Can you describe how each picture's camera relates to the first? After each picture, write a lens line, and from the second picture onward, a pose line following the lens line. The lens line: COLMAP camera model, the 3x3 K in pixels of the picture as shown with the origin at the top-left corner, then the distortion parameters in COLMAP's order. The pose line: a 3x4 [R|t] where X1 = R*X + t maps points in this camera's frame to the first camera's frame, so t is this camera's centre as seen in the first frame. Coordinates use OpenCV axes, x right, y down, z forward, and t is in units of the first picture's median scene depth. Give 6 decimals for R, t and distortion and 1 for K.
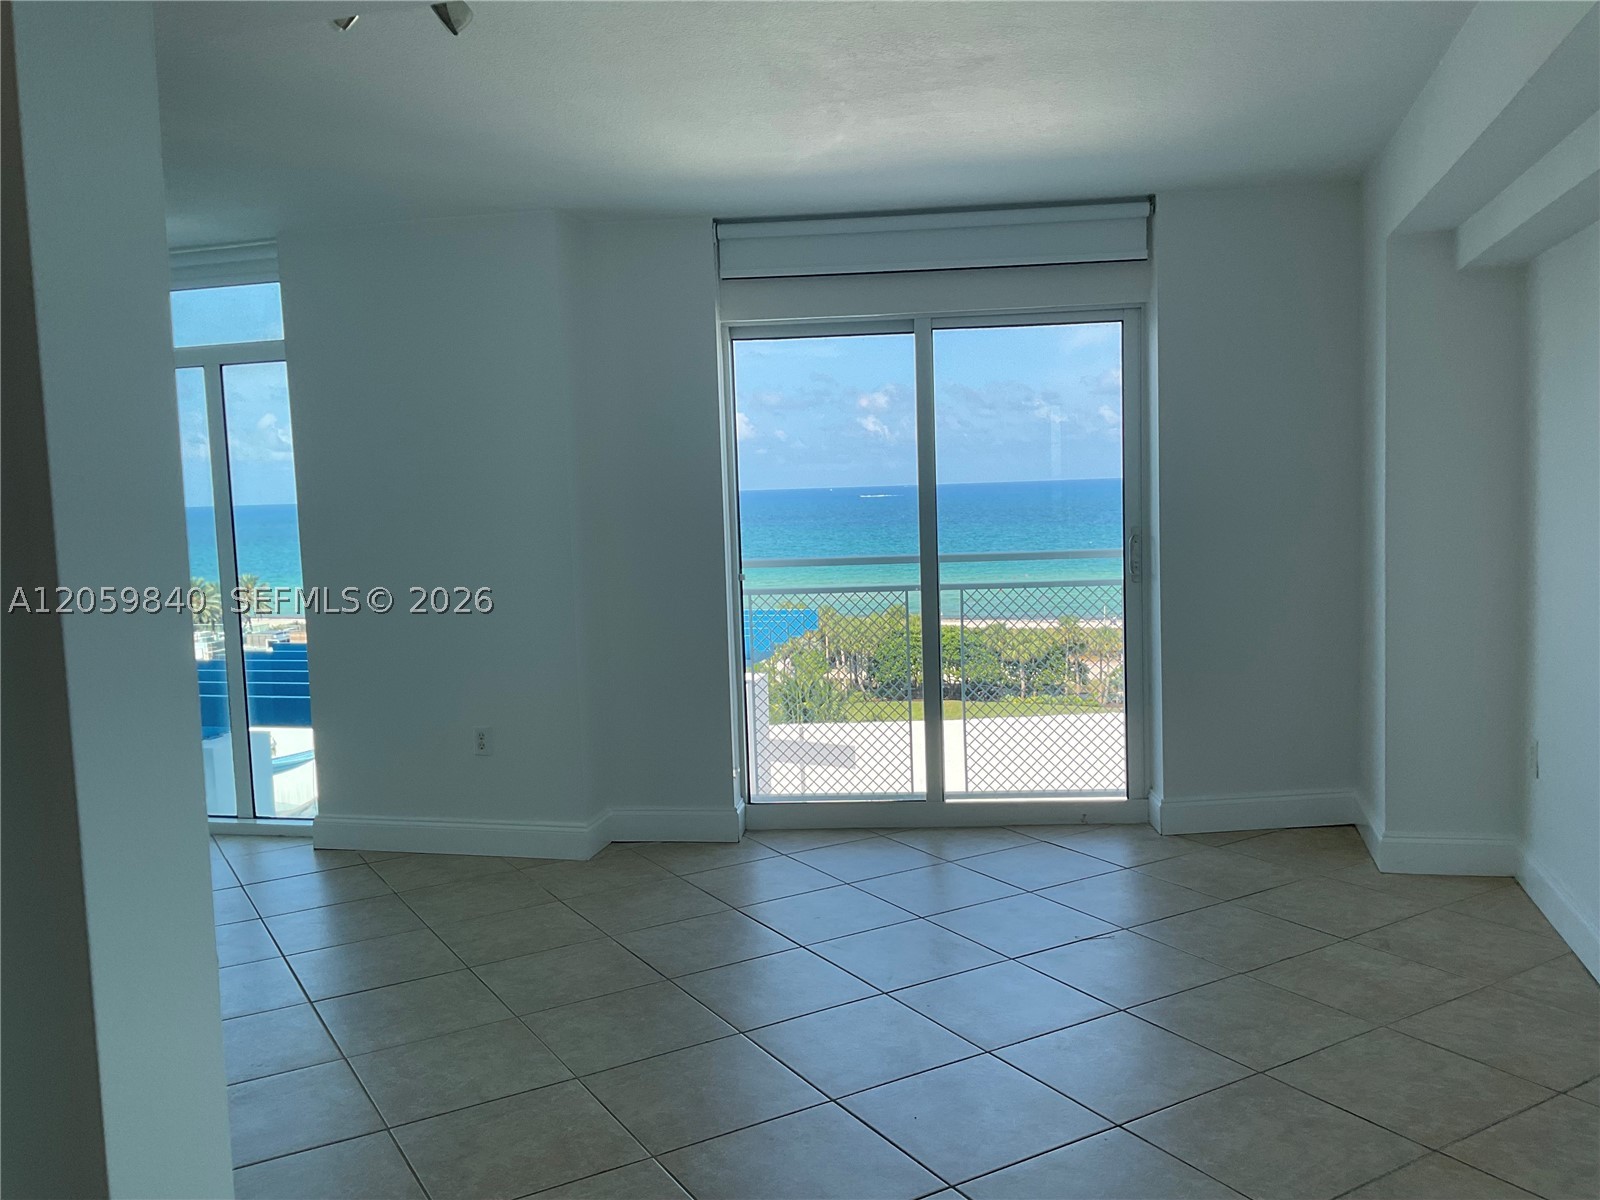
lens RADIAL K [[1337.8, 0, 798.6], [0, 1337.8, 592.4], [0, 0, 1]] dist [0.125104, -0.256929]
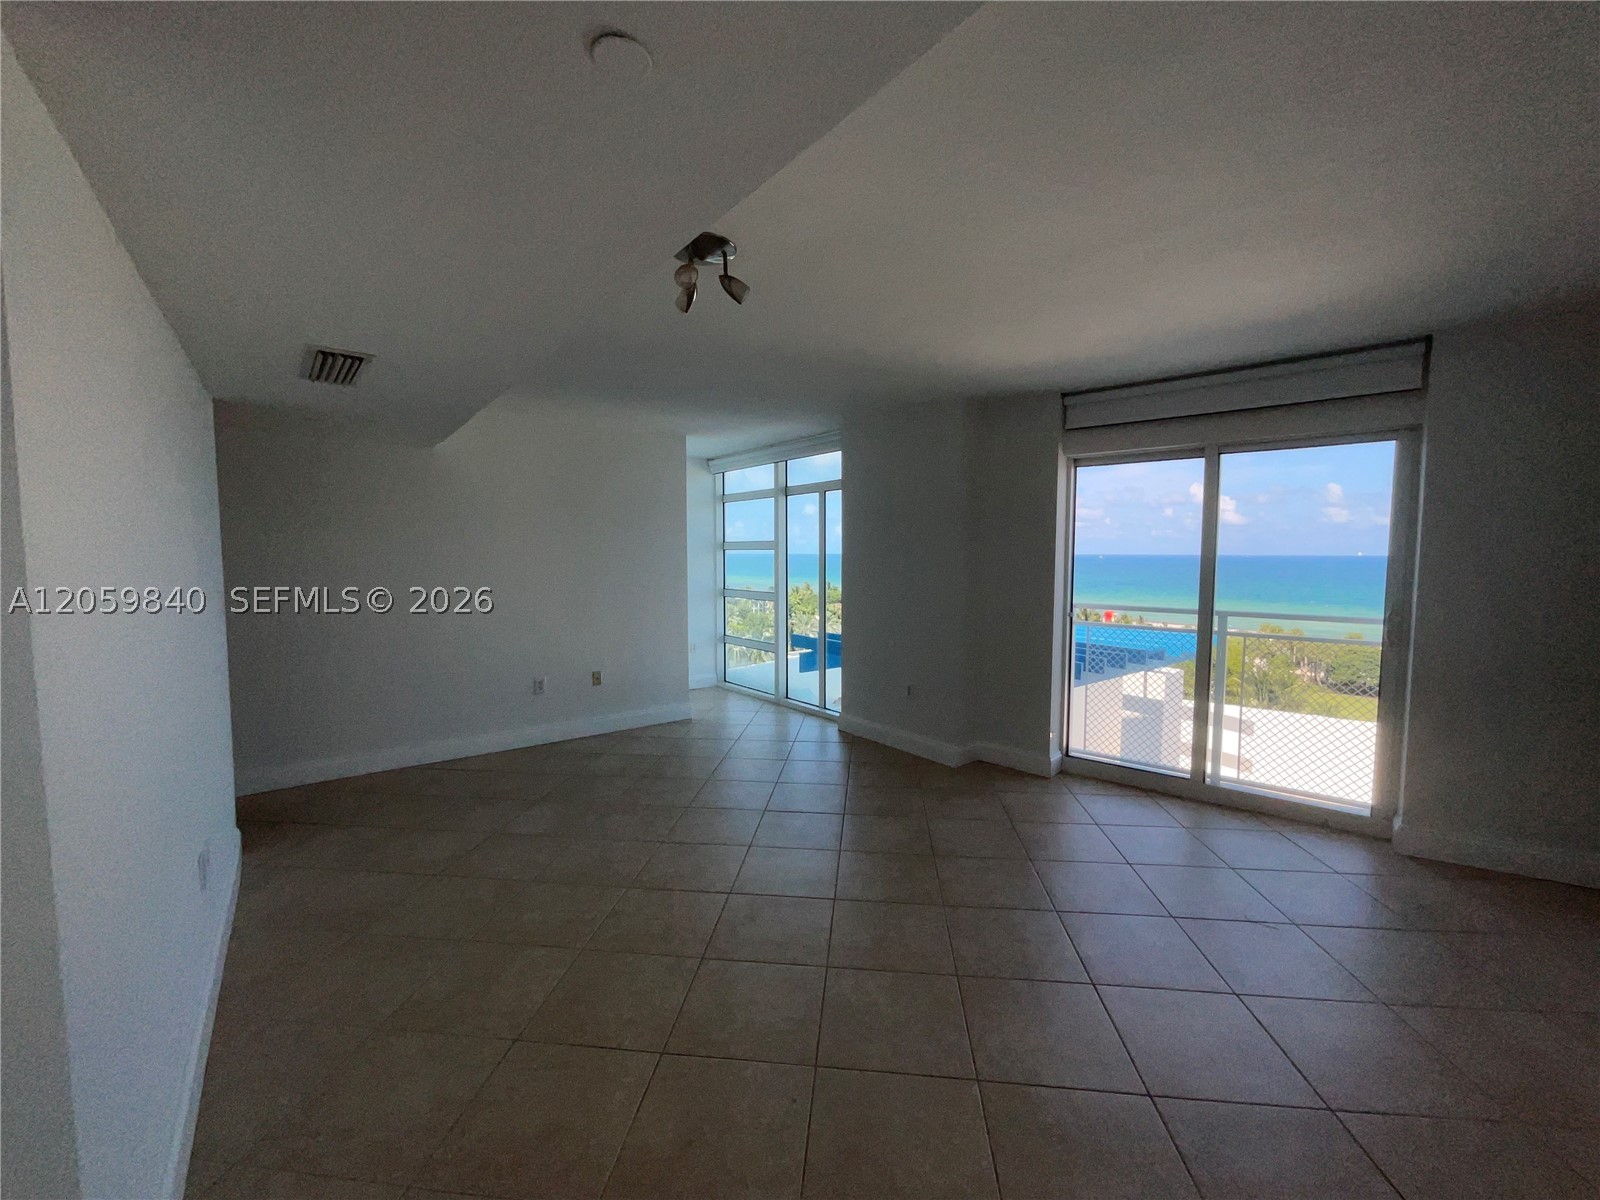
lens RADIAL K [[656.6, 0, 801.5], [0, 656.6, 592.8], [0, 0, 1]] dist [-0.000626, -0.000012]
pose [[0.801676, 0.068460, -0.593826, 0.158613], [-0.073635, 0.997164, 0.015551, -0.024712], [0.593207, 0.031260, 0.804443, 0.170440]]
